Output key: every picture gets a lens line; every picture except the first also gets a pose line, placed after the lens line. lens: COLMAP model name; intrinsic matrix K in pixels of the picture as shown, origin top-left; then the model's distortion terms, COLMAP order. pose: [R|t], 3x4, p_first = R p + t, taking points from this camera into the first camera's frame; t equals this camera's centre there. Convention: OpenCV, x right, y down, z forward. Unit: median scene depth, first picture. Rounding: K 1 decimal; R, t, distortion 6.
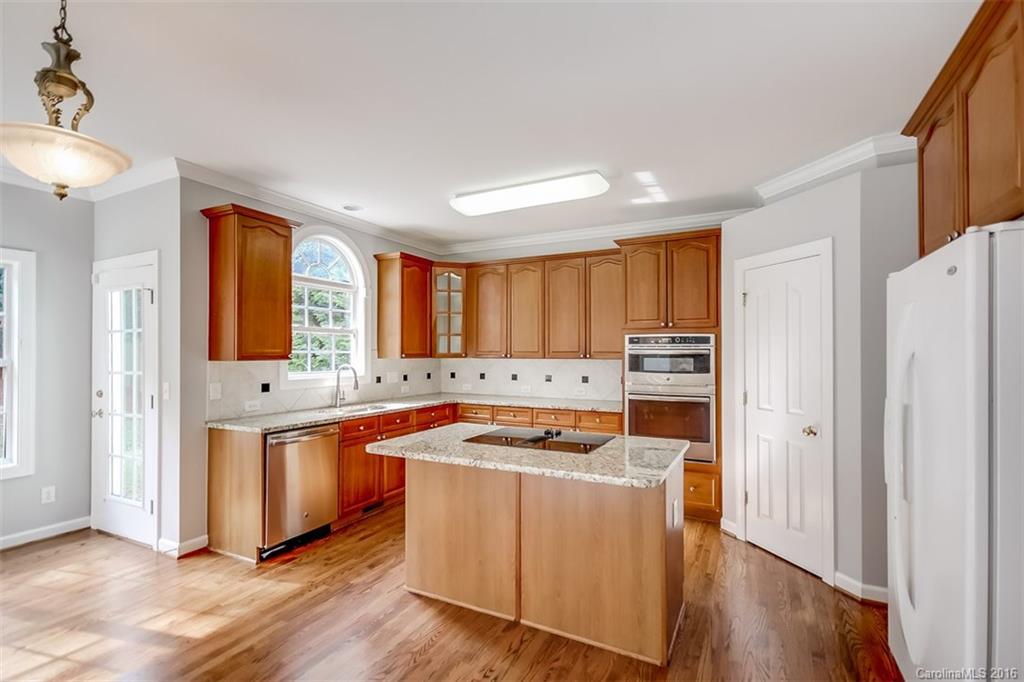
lens RADIAL K [[474.2, 0, 515.3], [0, 474.2, 346.2], [0, 0, 1]] dist [0.001604, -0.002198]
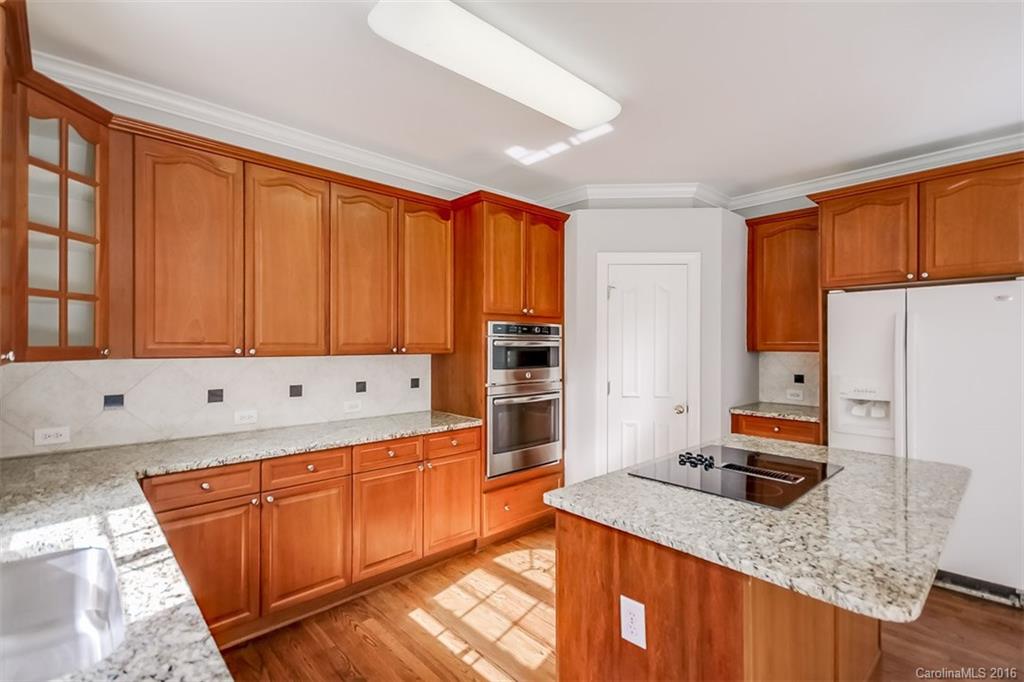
lens RADIAL K [[474.2, 0, 514.9], [0, 474.2, 343.4], [0, 0, 1]] dist [0.001604, -0.002198]
pose [[0.328454, 0.002504, 0.944517, -0.468663], [-0.011619, 0.999932, 0.001389, 0.010110], [-0.944448, -0.011430, 0.328461, 0.720575]]
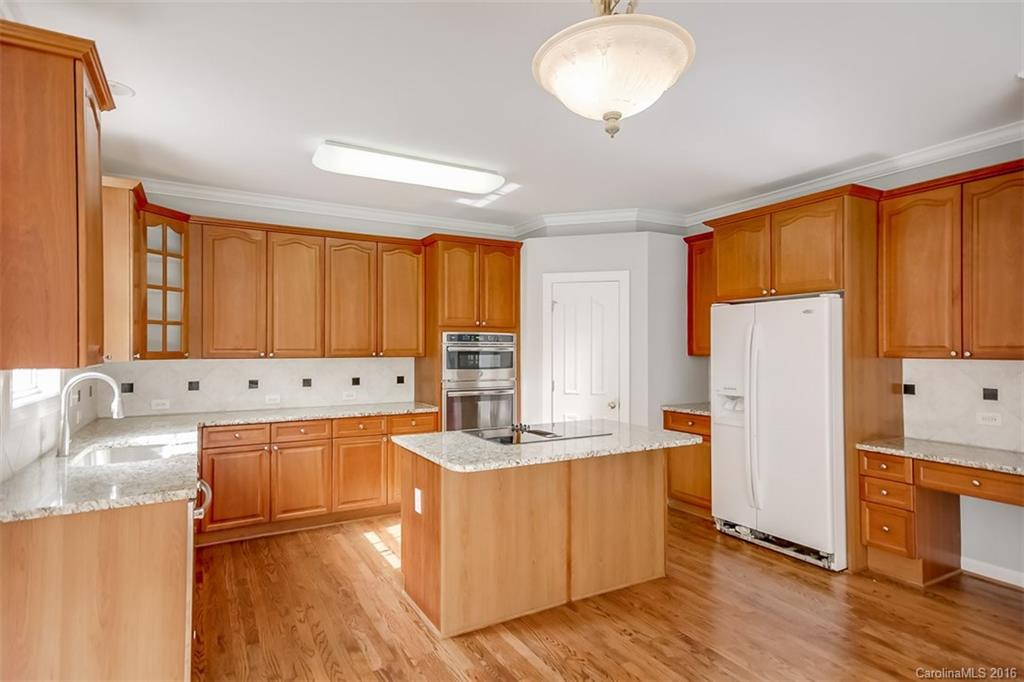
lens RADIAL K [[553.7, 0, 516.2], [0, 553.7, 344.1], [0, 0, 1]] dist [0.006722, 0.003663]
pose [[0.533742, 0.007271, 0.845616, -0.665019], [-0.008490, 0.999959, -0.003239, 0.003689], [-0.845605, -0.005450, 0.533782, 0.260980]]
